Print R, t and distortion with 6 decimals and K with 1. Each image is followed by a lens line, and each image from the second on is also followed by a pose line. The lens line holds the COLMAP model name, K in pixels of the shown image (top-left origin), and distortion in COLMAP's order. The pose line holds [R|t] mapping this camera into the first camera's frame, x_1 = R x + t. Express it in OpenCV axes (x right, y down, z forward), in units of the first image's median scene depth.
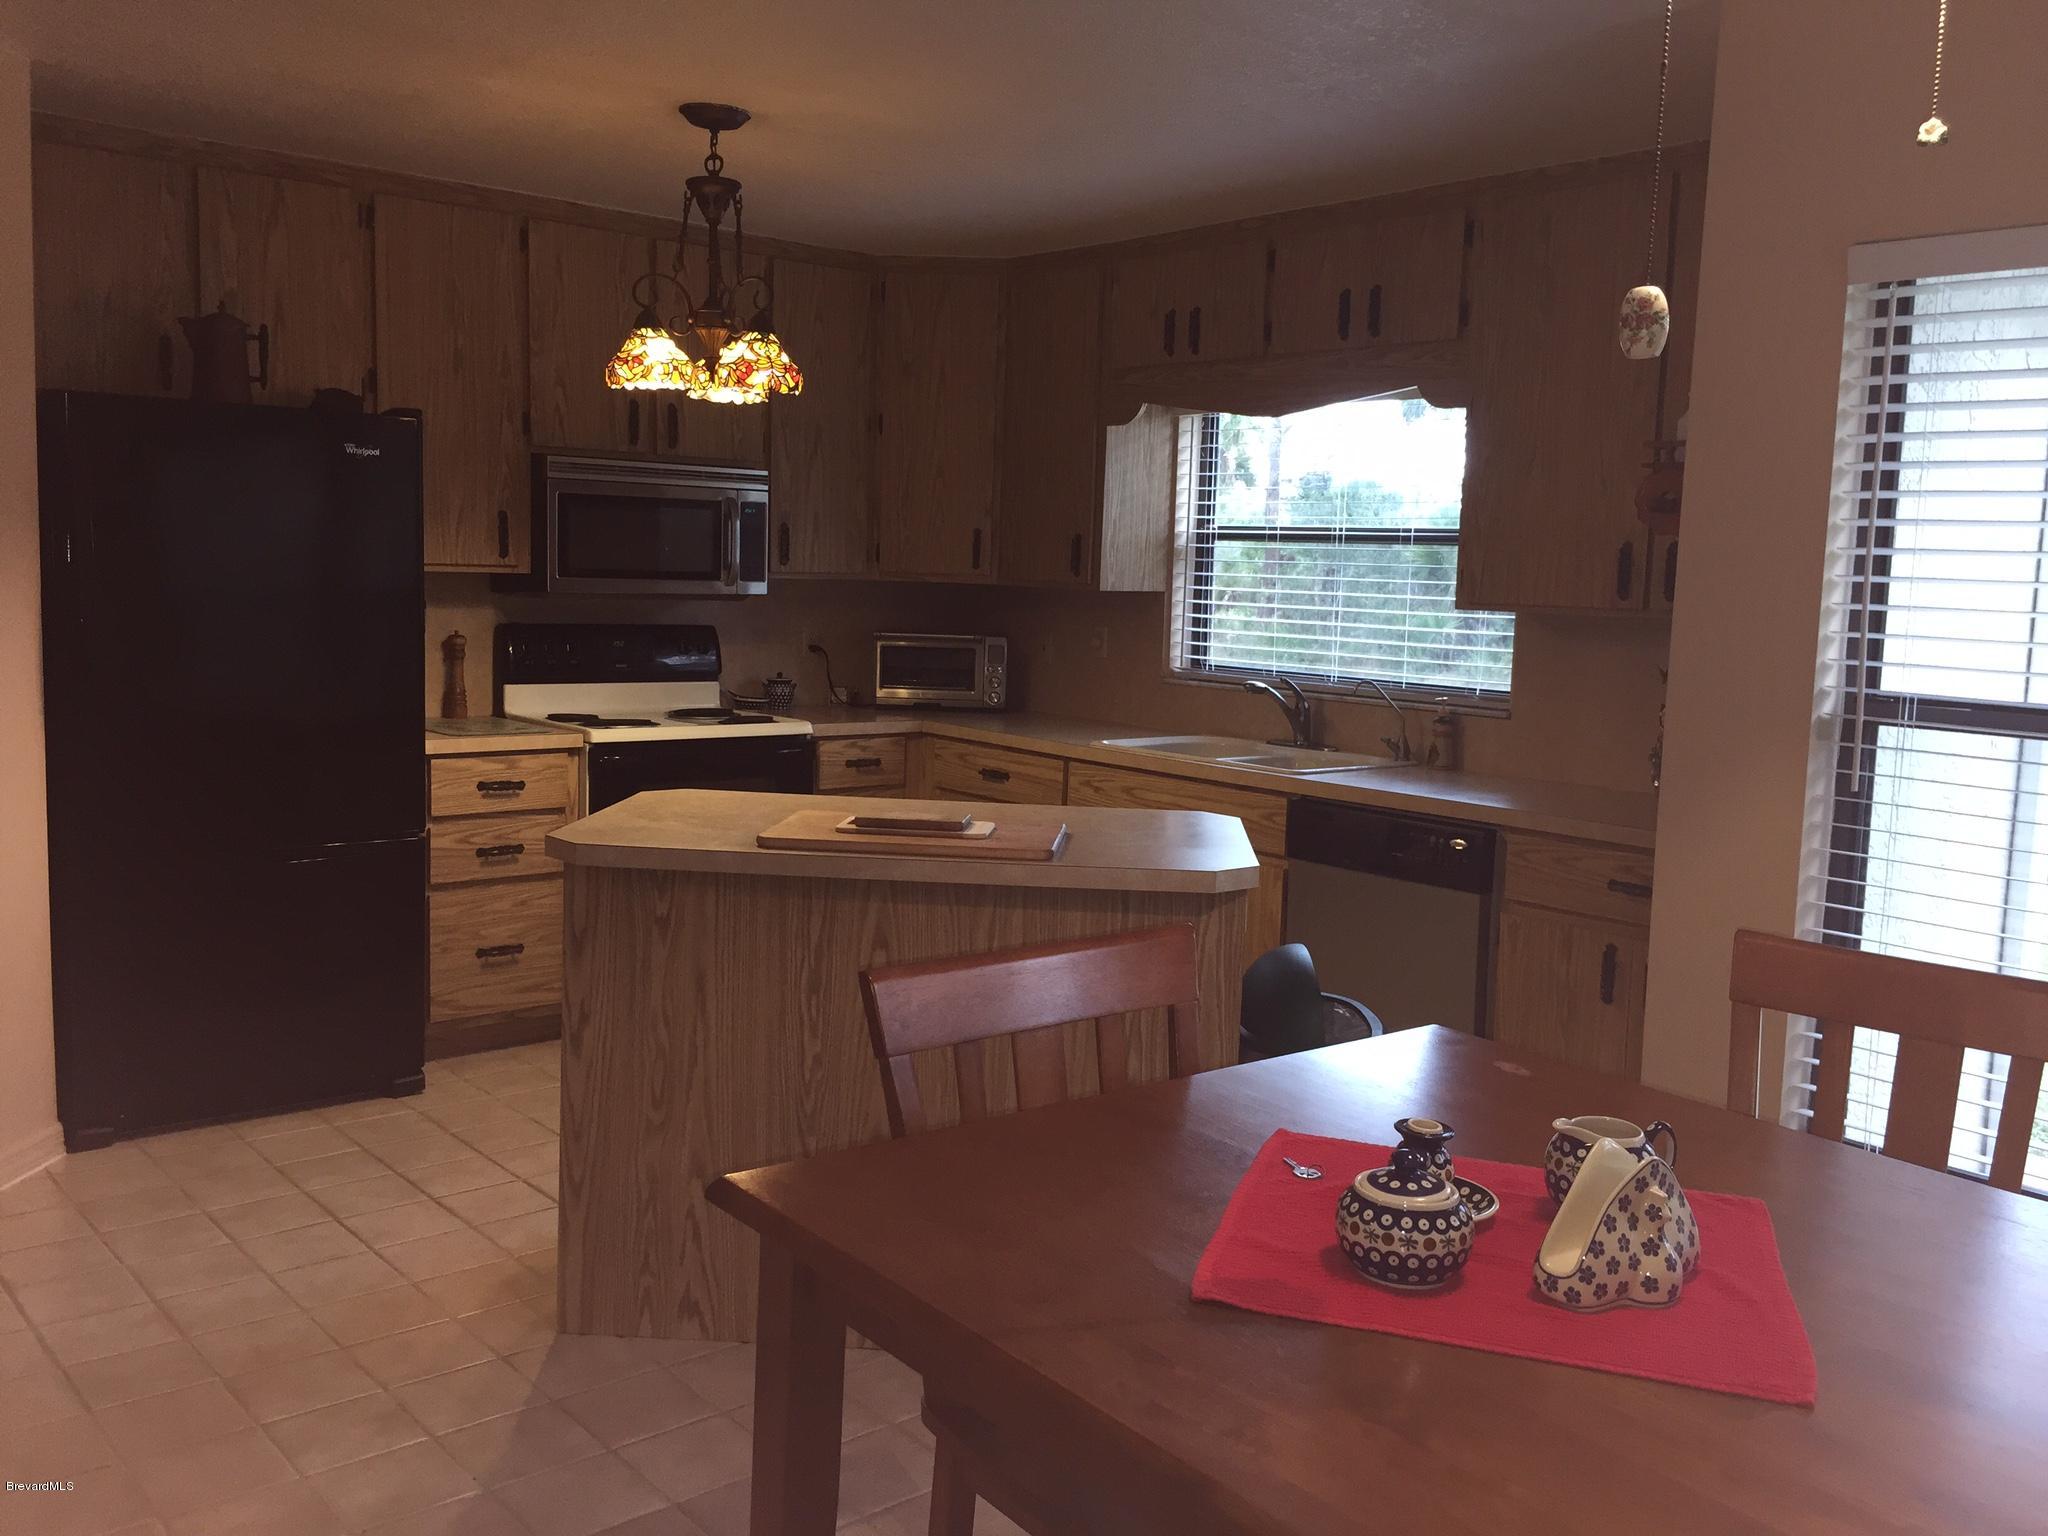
lens RADIAL K [[1749.8, 0, 1026.4], [0, 1749.8, 738.4], [0, 0, 1]] dist [0.089330, -0.135296]
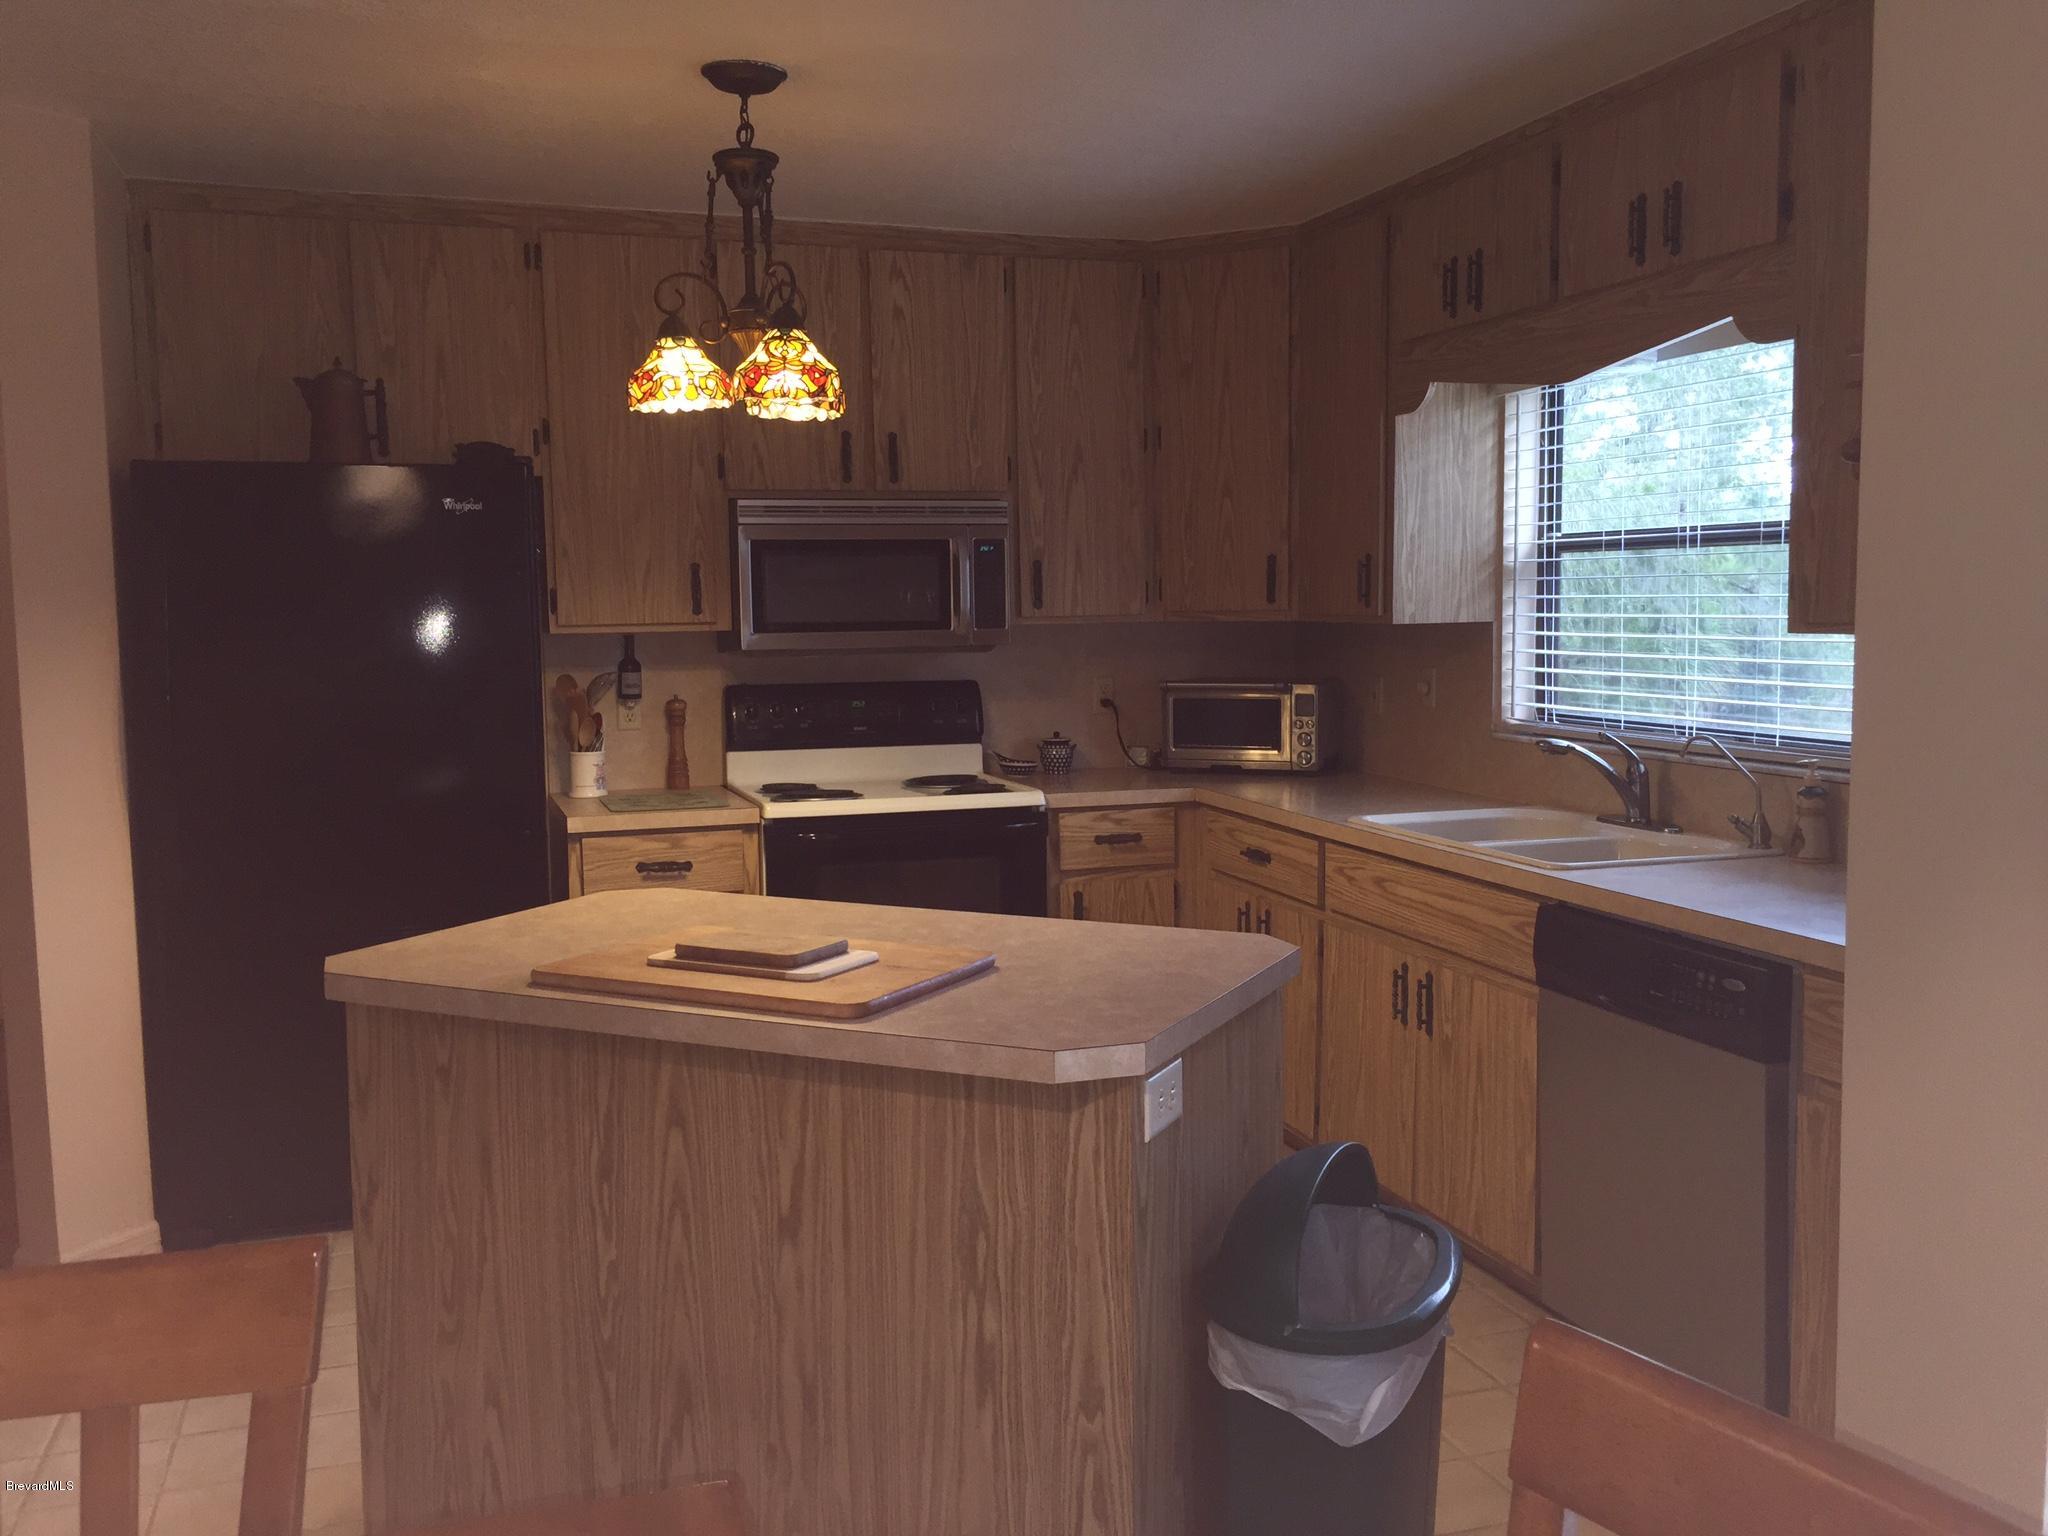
lens RADIAL K [[1749.8, 0, 1026.4], [0, 1749.8, 738.4], [0, 0, 1]] dist [0.089330, -0.135296]
pose [[0.927357, -0.013417, -0.373938, 0.208324], [0.004084, 0.999660, -0.025740, -0.014673], [0.374157, 0.022343, 0.927096, 0.230242]]
